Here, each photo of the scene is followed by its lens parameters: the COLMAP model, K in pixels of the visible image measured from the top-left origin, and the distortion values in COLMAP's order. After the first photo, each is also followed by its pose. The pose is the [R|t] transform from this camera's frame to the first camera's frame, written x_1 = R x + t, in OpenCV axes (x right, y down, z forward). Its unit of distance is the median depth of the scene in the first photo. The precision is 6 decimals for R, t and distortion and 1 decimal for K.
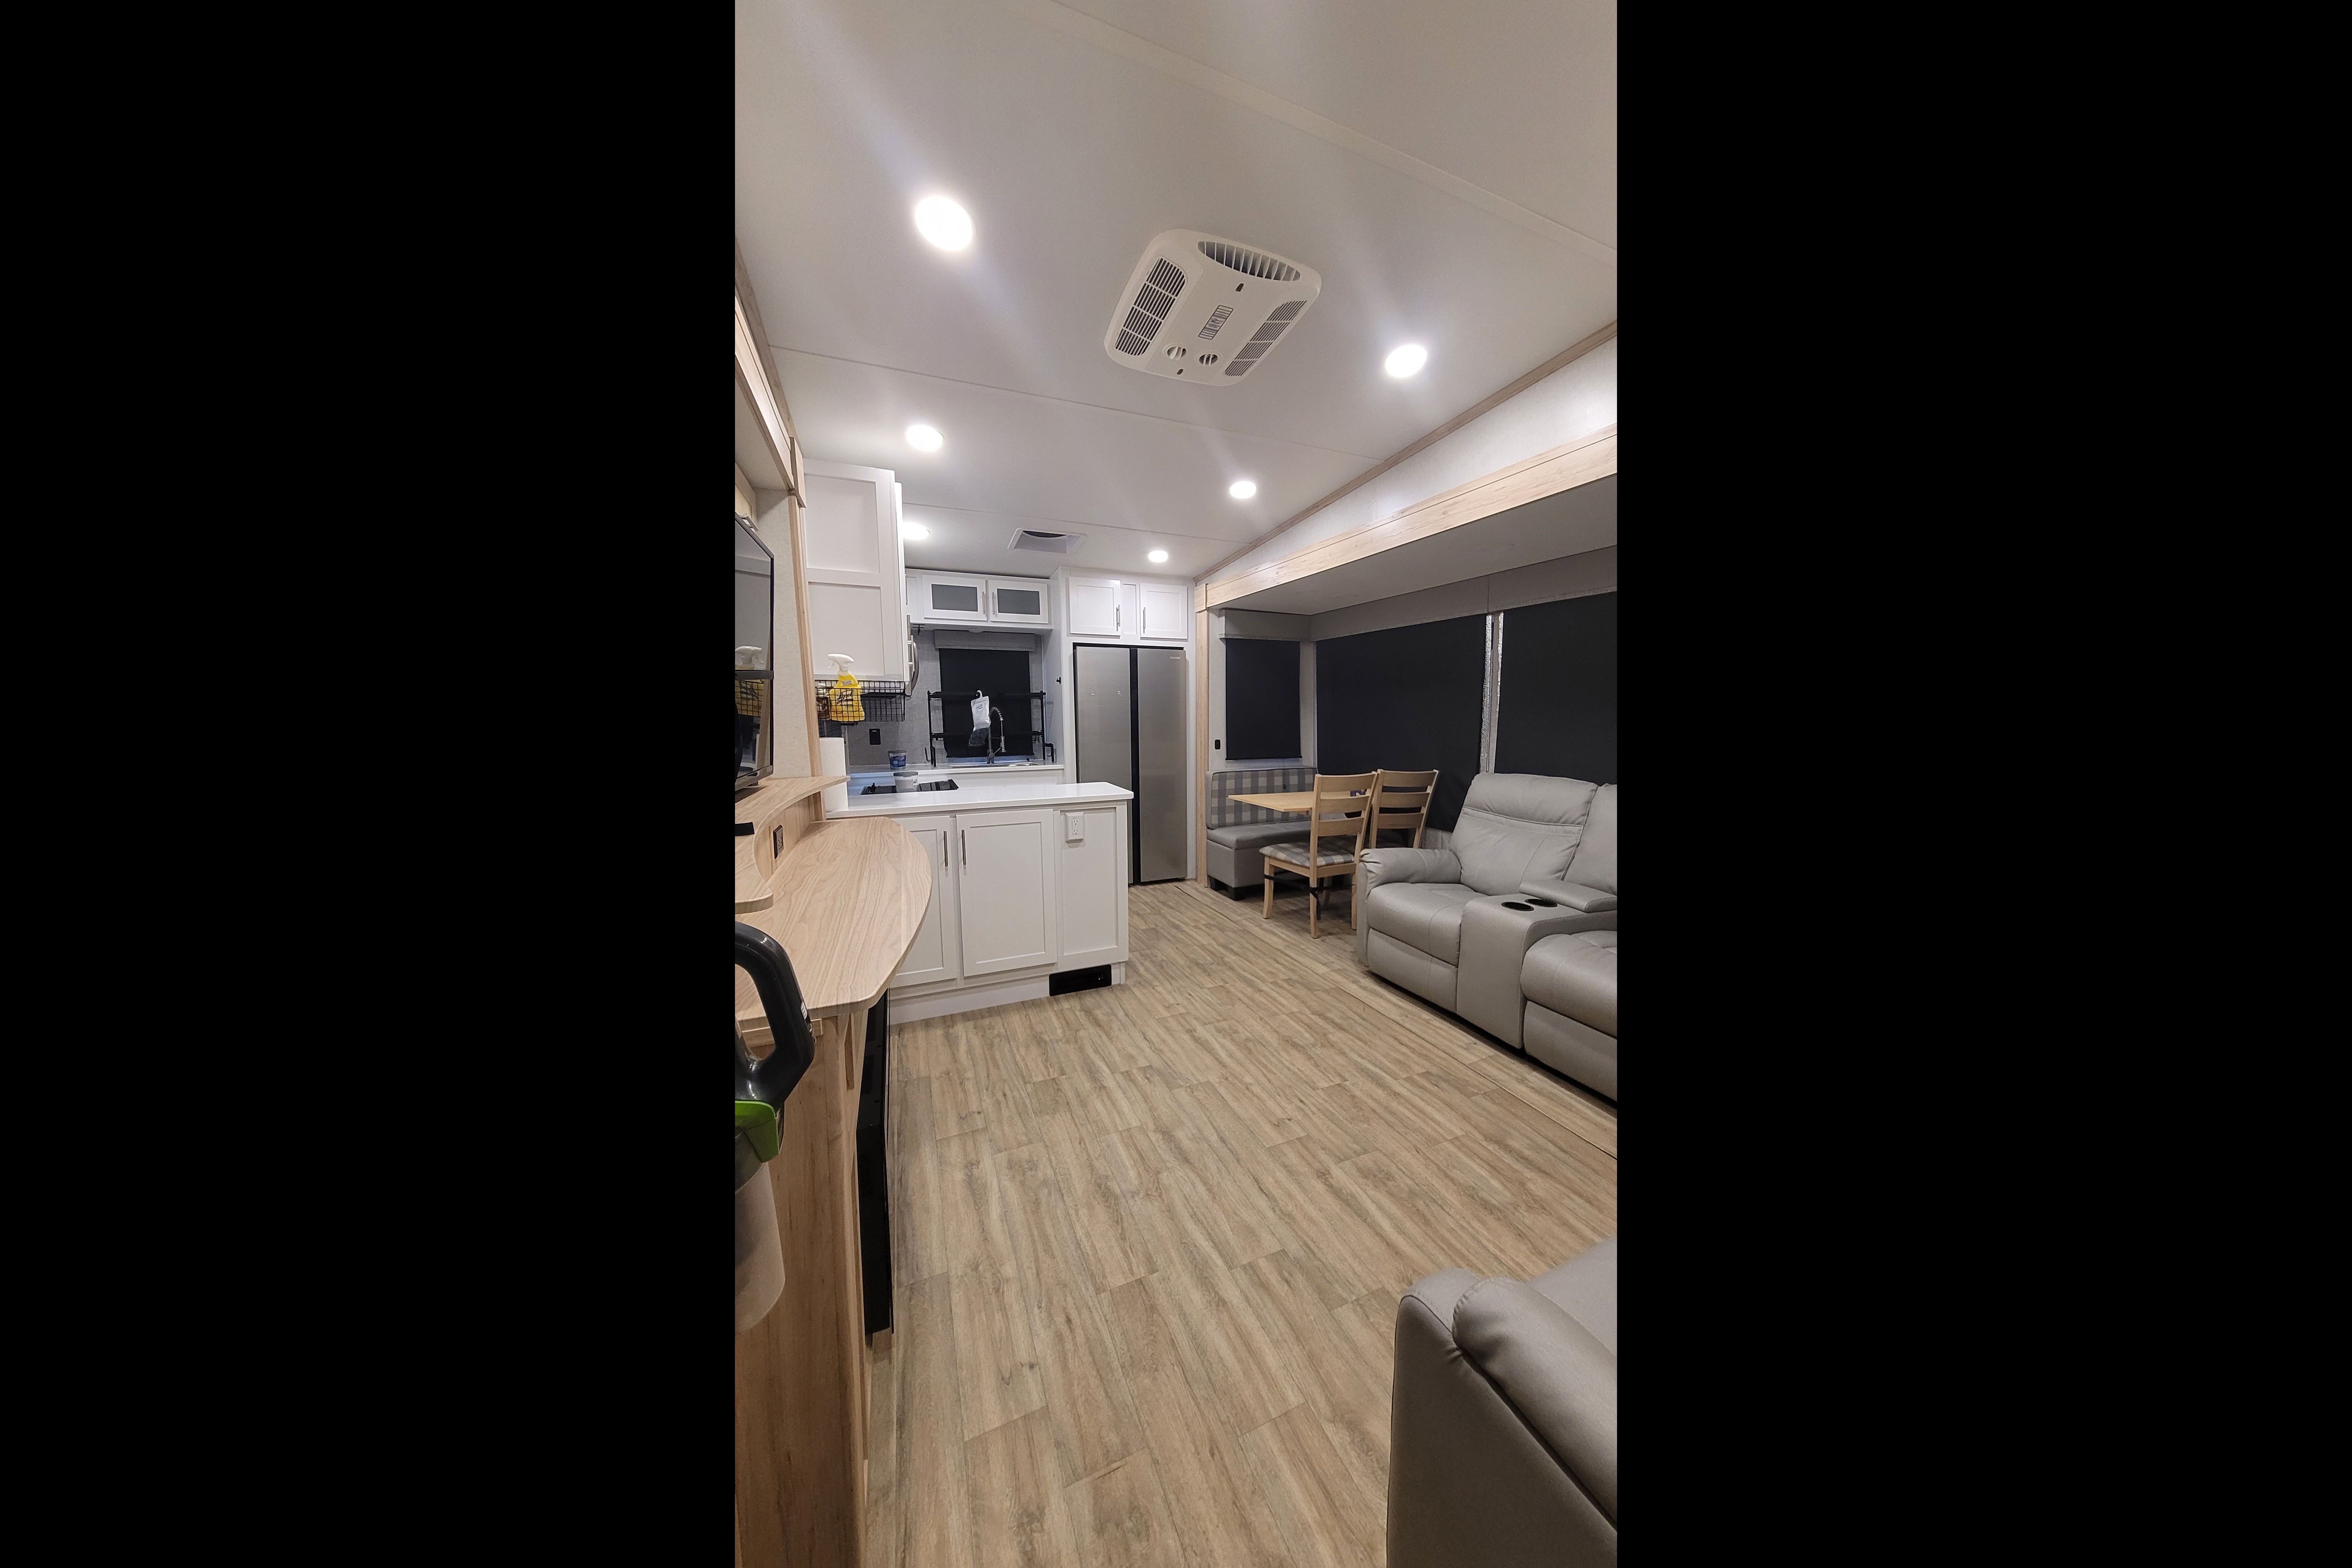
lens RADIAL K [[646.5, 0, 1181.9], [0, 646.5, 789.3], [0, 0, 1]] dist [-0.000625, 0.000004]
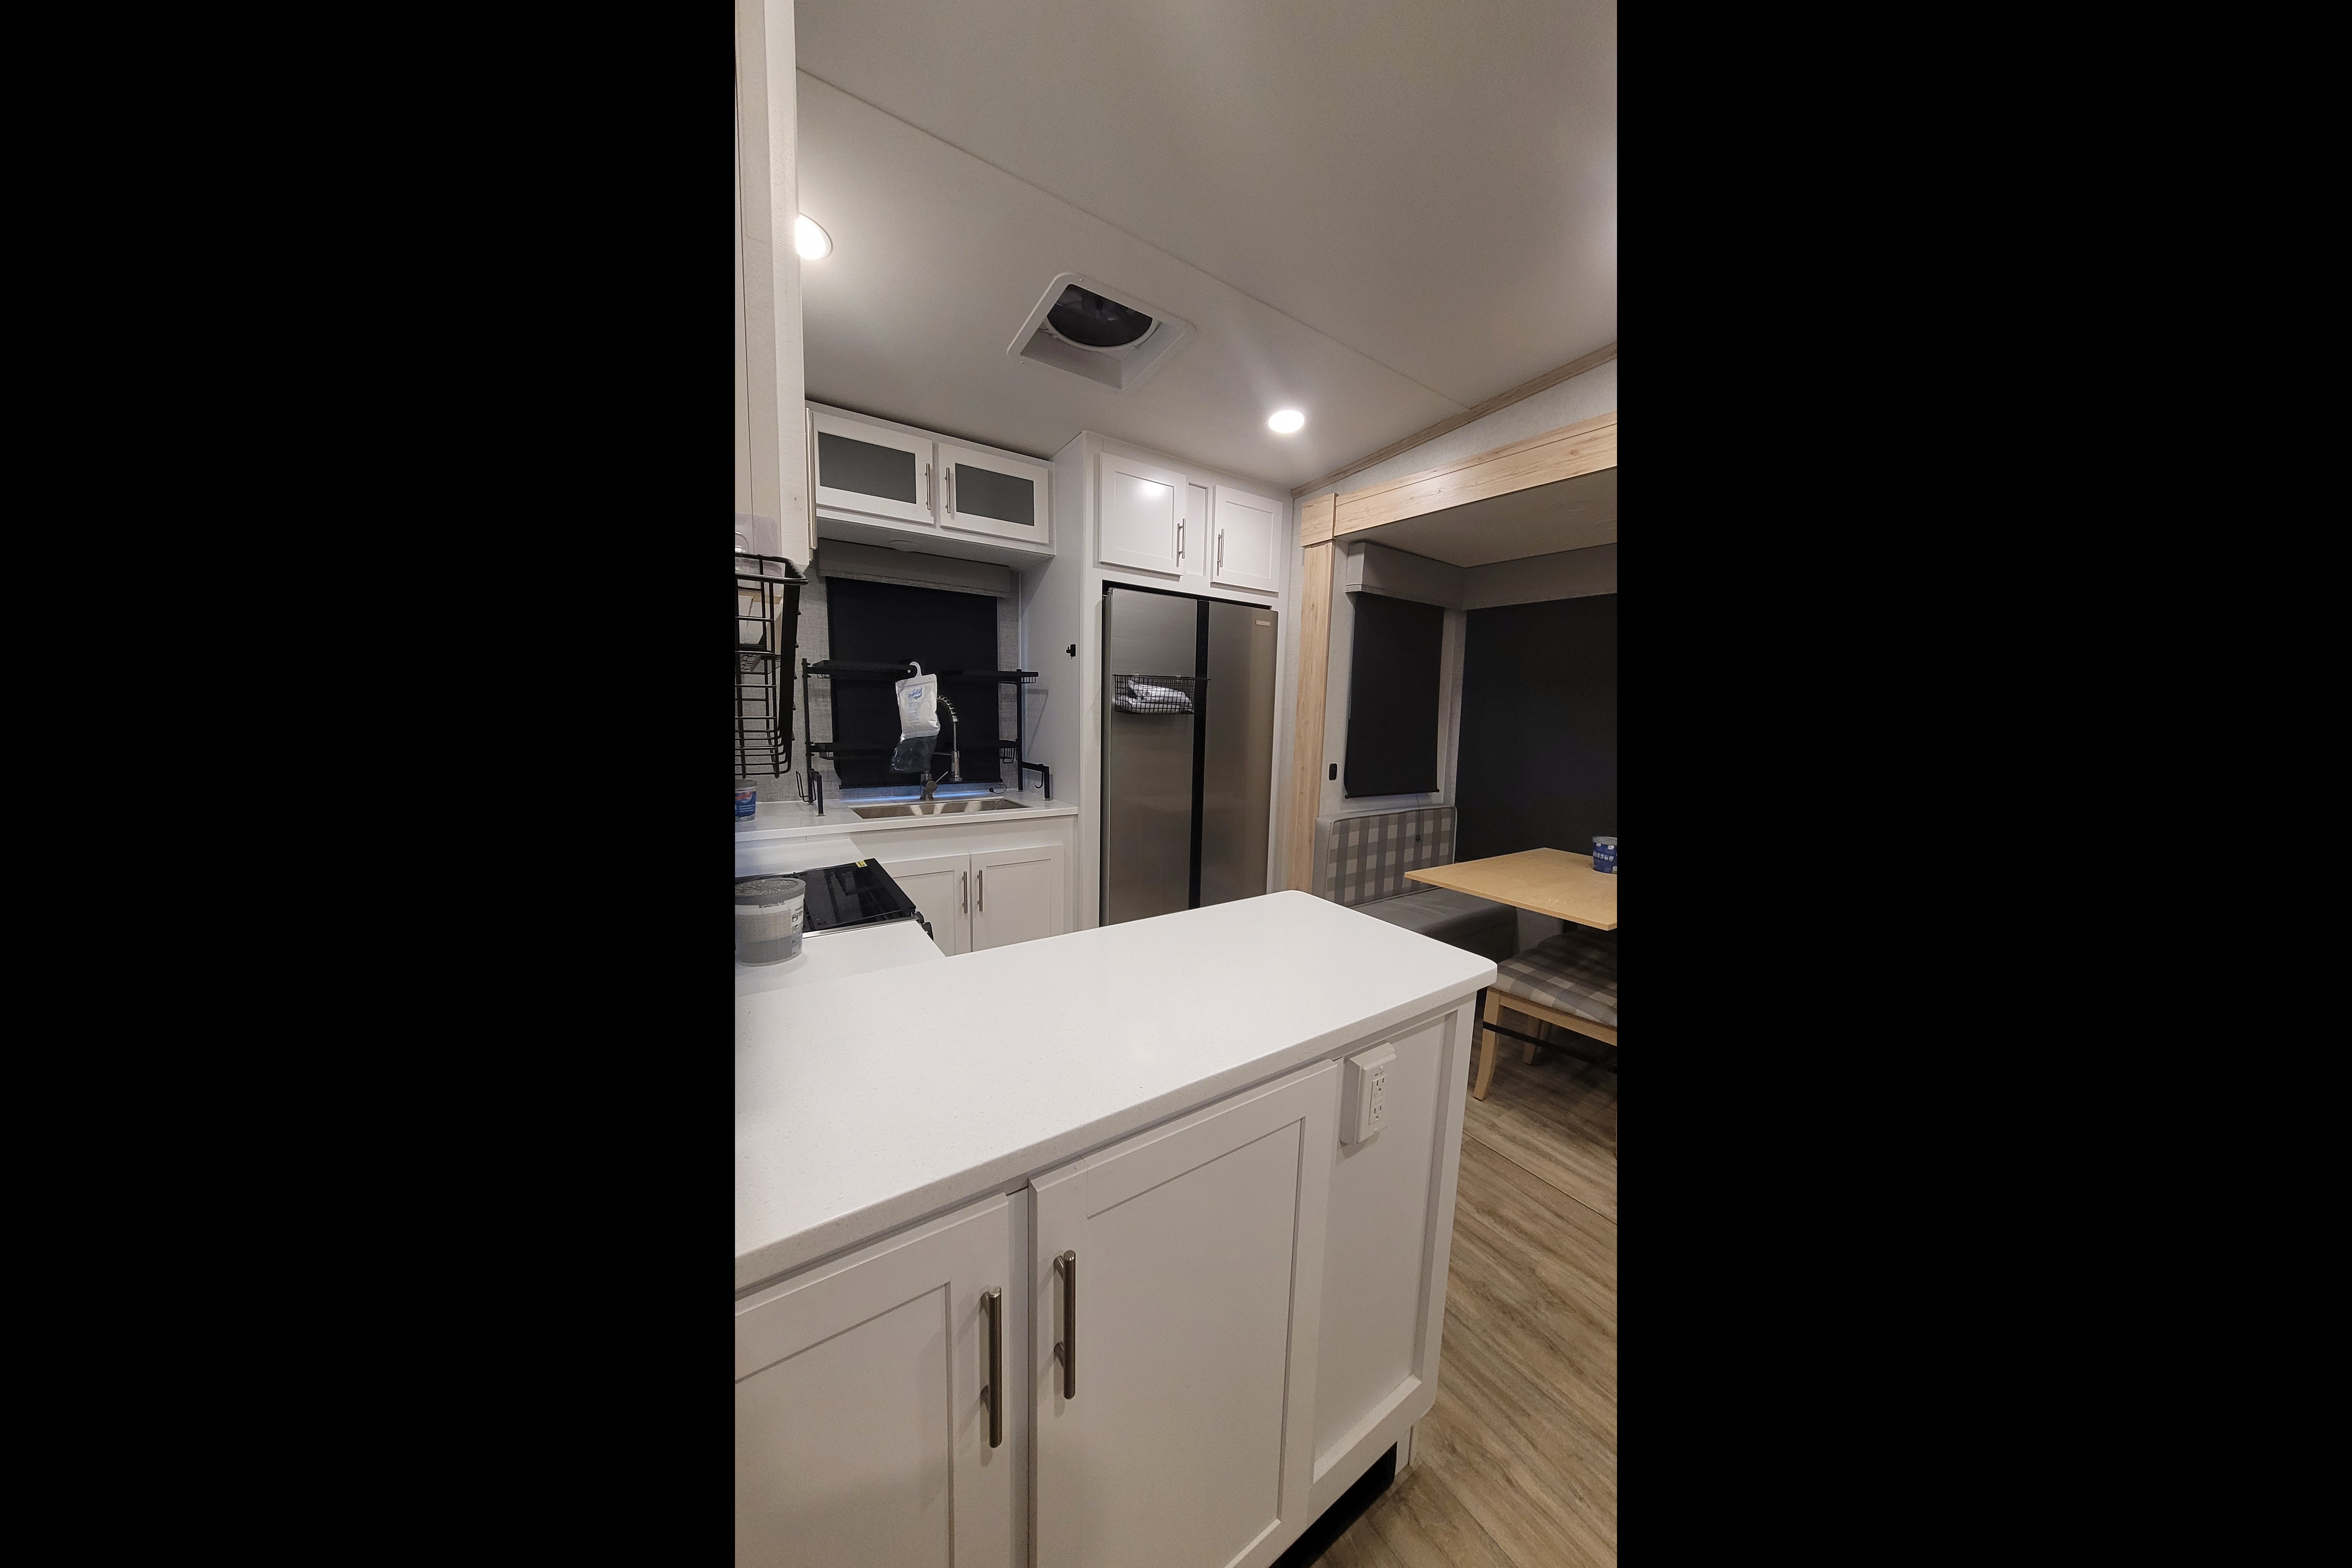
lens RADIAL K [[641.3, 0, 1174.8], [0, 641.3, 787.4], [0, 0, 1]] dist [-0.000104, 0.000002]
pose [[0.982456, 0.010488, 0.186200, -0.193318], [-0.010786, 0.999942, 0.000587, -0.053103], [-0.186183, -0.002585, 0.982512, 0.438777]]
